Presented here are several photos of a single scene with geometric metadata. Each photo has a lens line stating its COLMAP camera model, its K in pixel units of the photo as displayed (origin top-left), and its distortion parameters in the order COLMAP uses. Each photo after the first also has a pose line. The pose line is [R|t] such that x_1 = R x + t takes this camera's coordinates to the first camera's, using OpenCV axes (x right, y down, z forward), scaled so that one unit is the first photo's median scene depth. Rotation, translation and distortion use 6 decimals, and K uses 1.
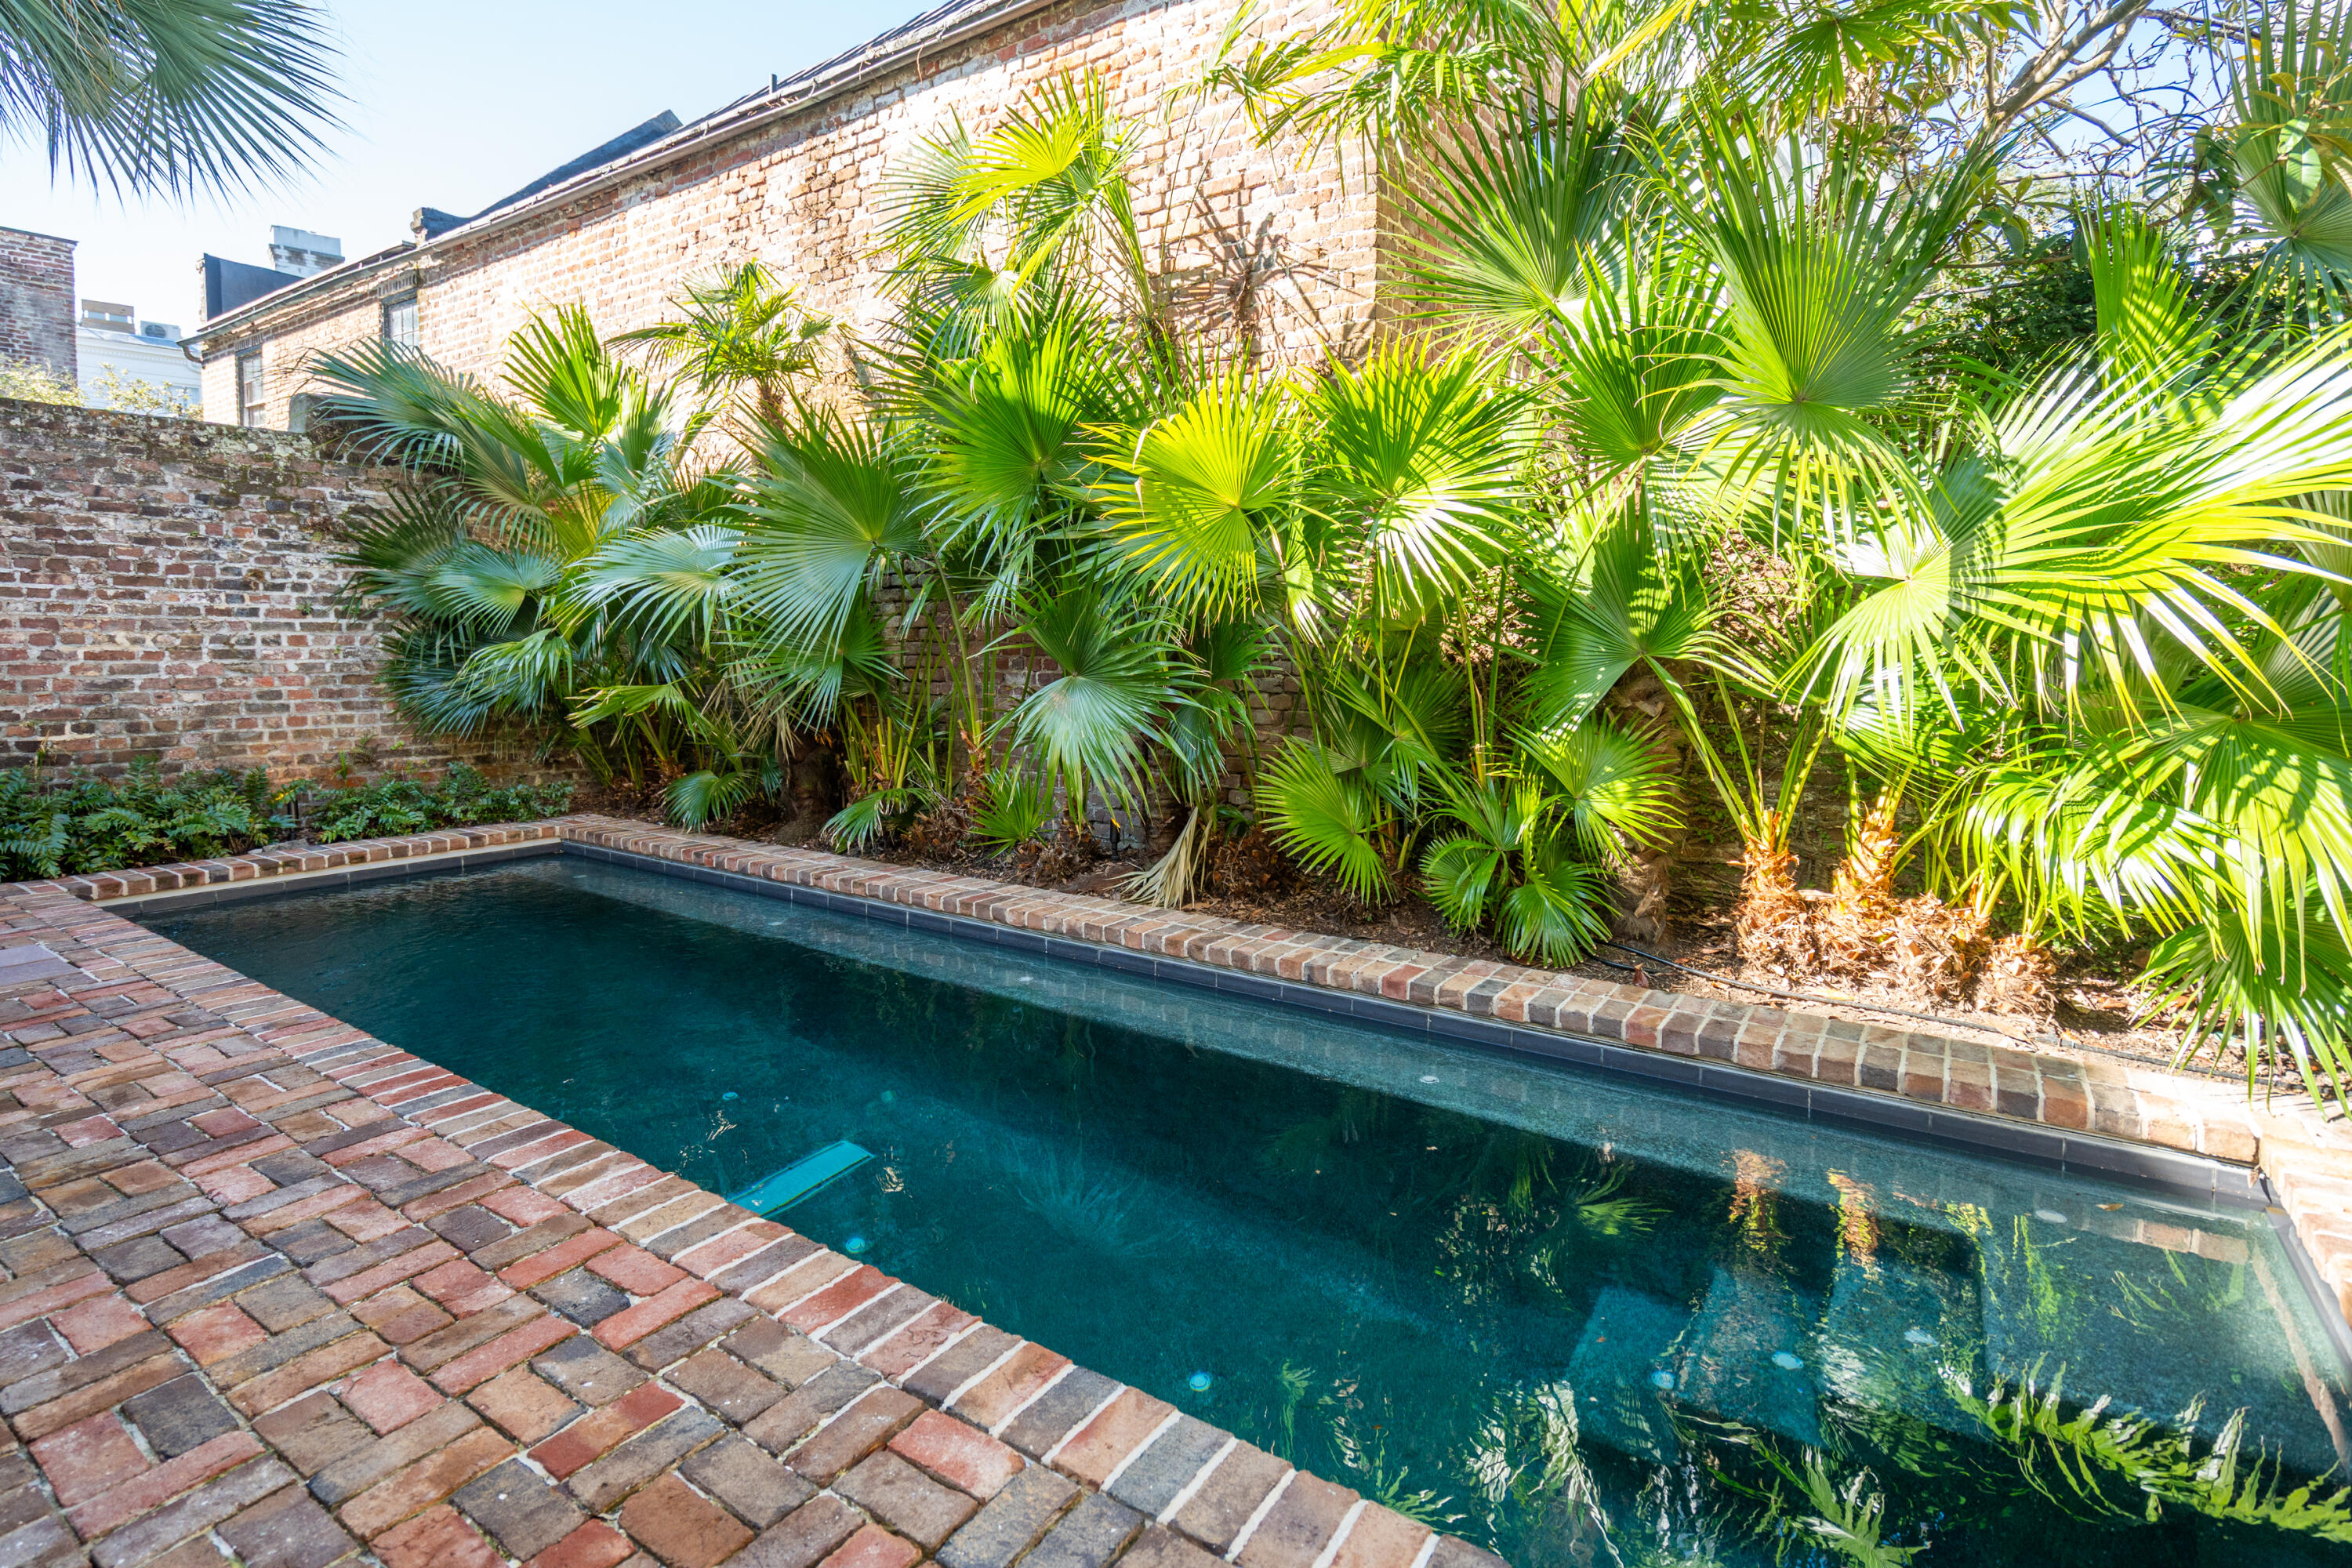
lens RADIAL K [[1068.8, 0, 1173.4], [0, 1068.8, 793.7], [0, 0, 1]] dist [-0.002955, 0.000913]
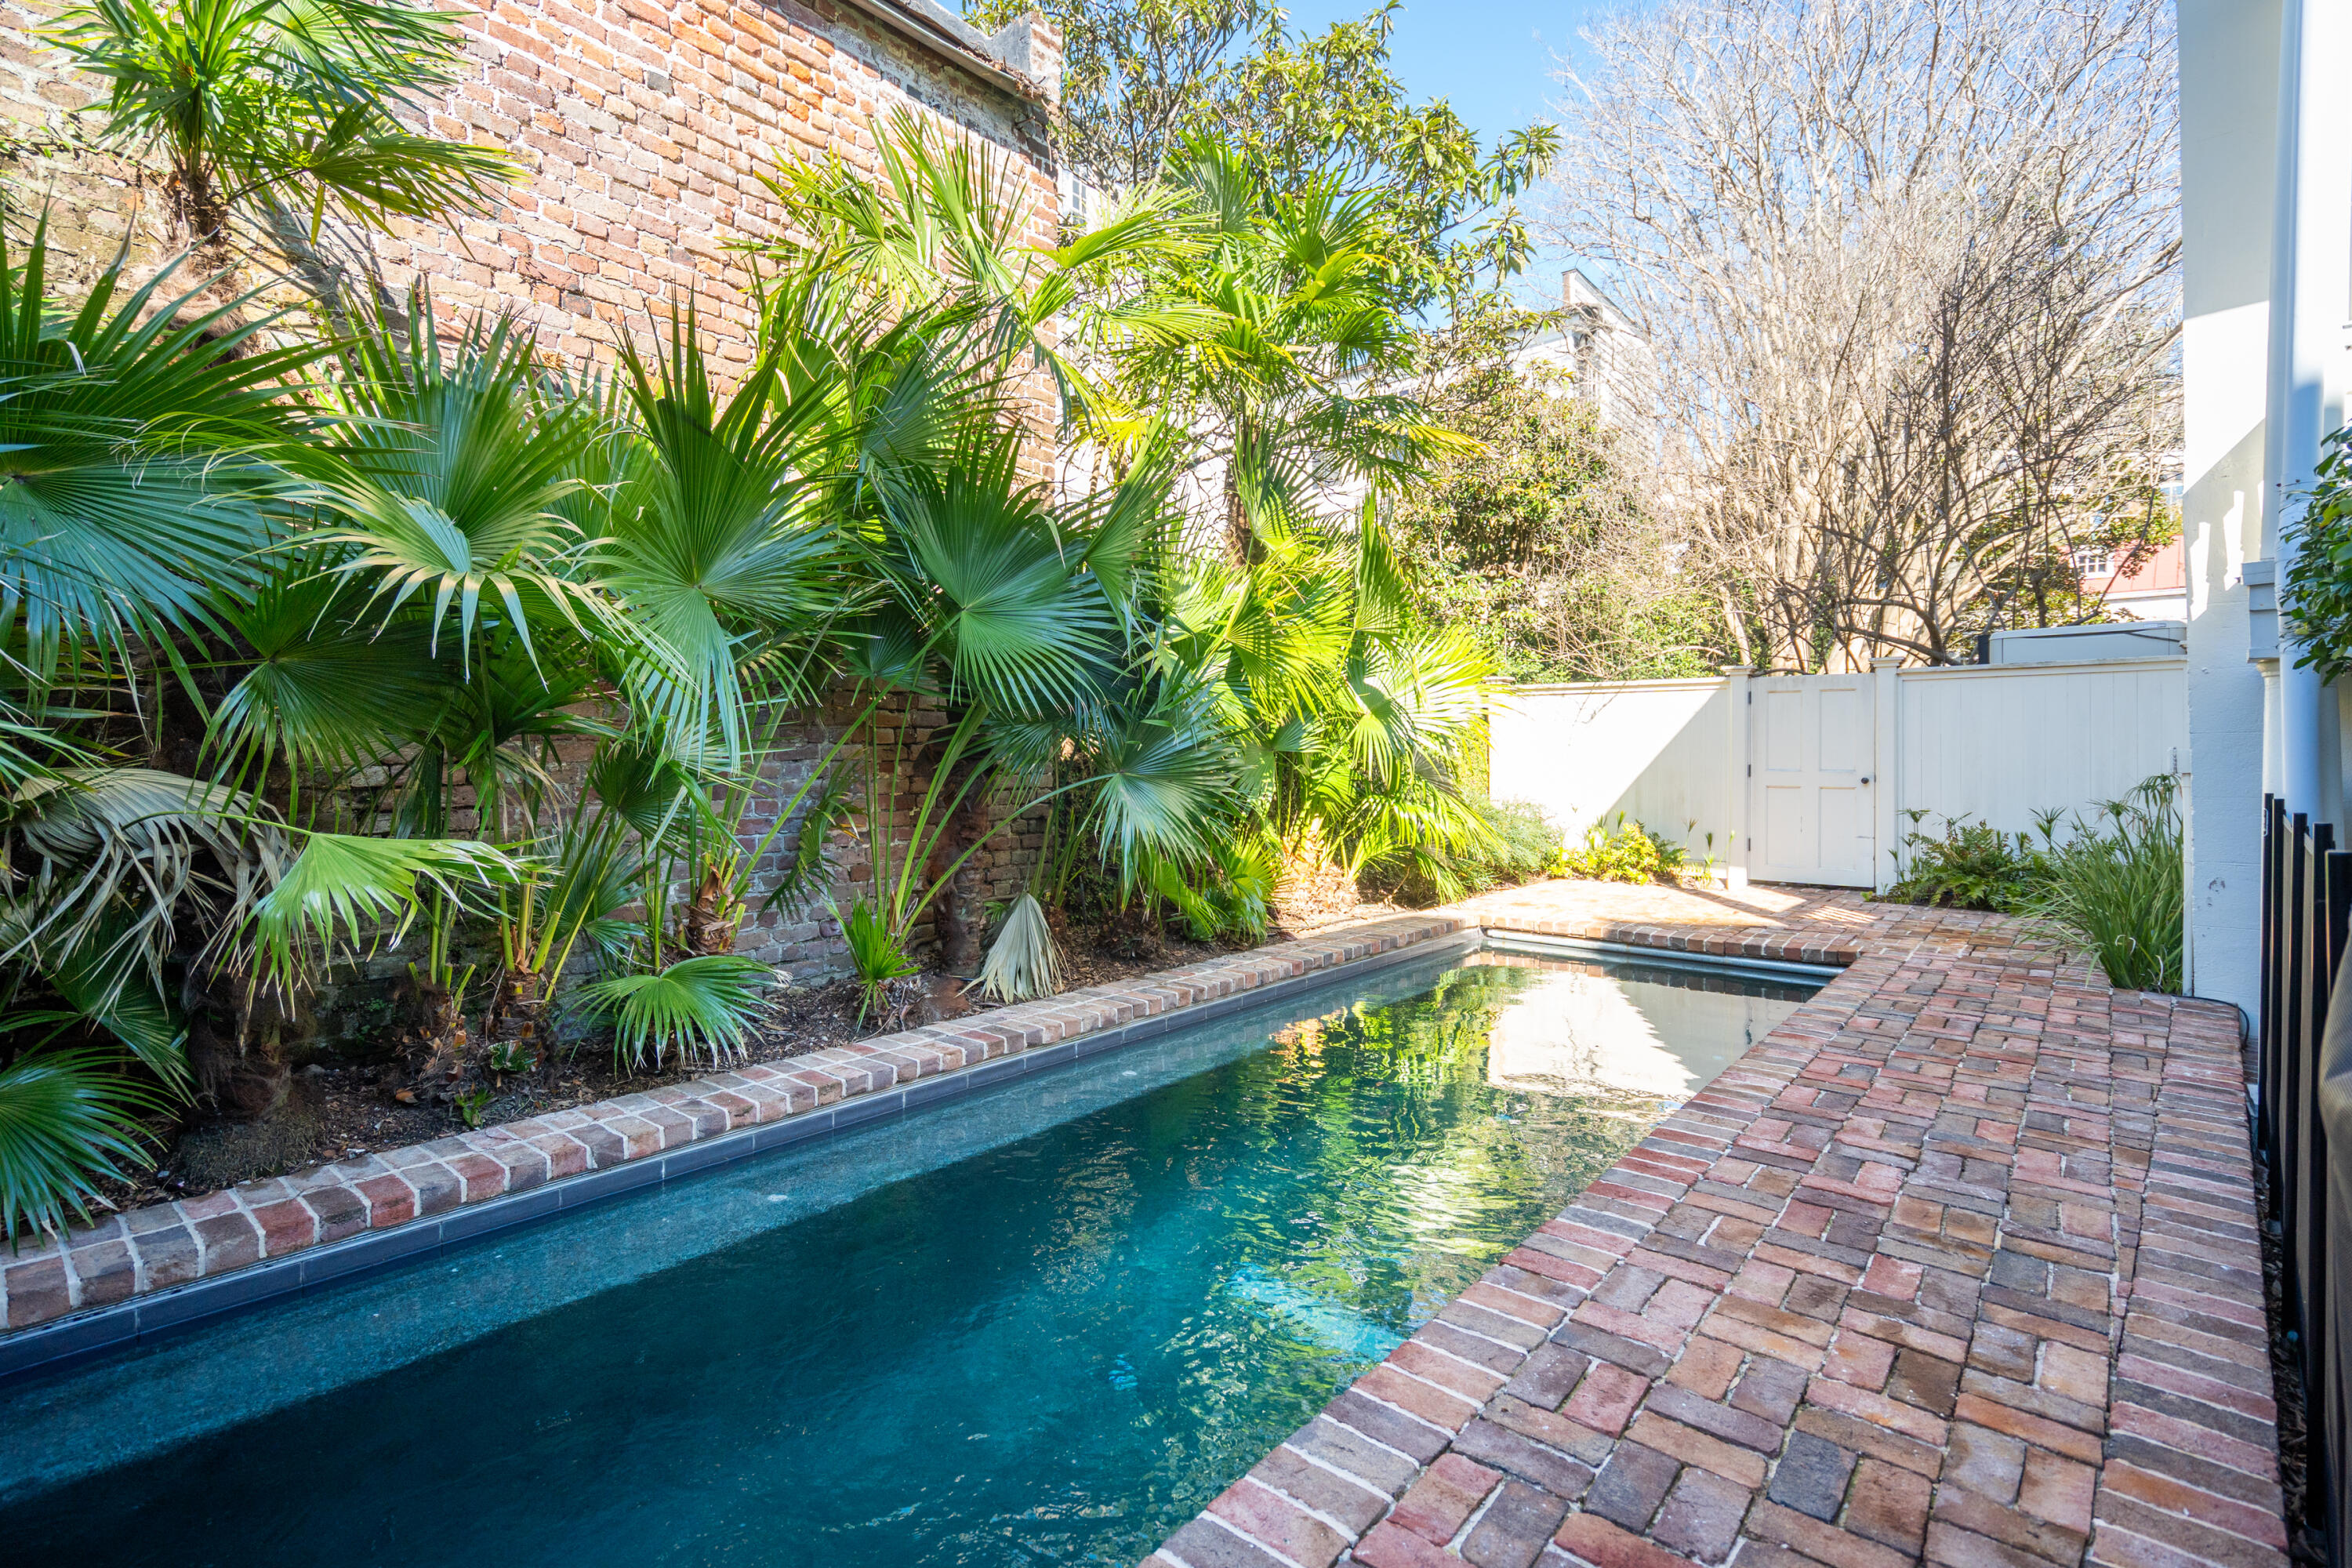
lens RADIAL K [[1068.8, 0, 1177.2], [0, 1068.8, 766.3], [0, 0, 1]] dist [-0.002955, 0.000913]
pose [[0.139512, -0.017859, 0.990059, -1.907531], [0.138877, 0.990308, -0.001706, -0.169544], [-0.980433, 0.137735, 0.140640, 1.361060]]
